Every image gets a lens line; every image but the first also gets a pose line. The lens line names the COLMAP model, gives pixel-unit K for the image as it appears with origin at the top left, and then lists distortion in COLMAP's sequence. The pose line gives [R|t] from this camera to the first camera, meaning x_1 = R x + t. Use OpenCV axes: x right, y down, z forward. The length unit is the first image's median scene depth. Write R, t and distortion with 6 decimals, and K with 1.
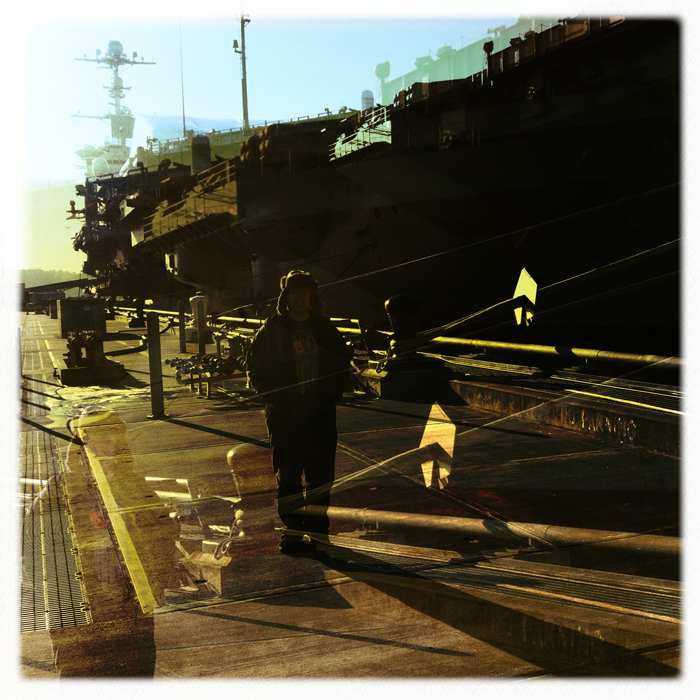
lens RADIAL K [[939.9, 0, 350.0], [0, 939.9, 350.0], [0, 0, 1]] dist [-0.025135, -0.111966]
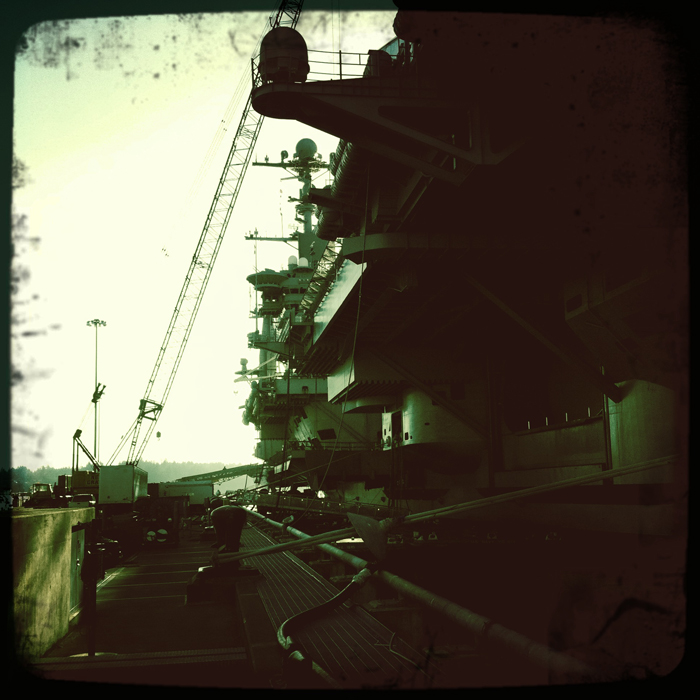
lens RADIAL K [[939.9, 0, 350.0], [0, 939.9, 350.0], [0, 0, 1]] dist [-0.025135, -0.111966]
pose [[0.983308, -0.010268, -0.181658, -0.083405], [-0.027511, 0.978538, -0.204224, -0.014599], [0.179856, 0.205812, 0.961921, 0.319340]]
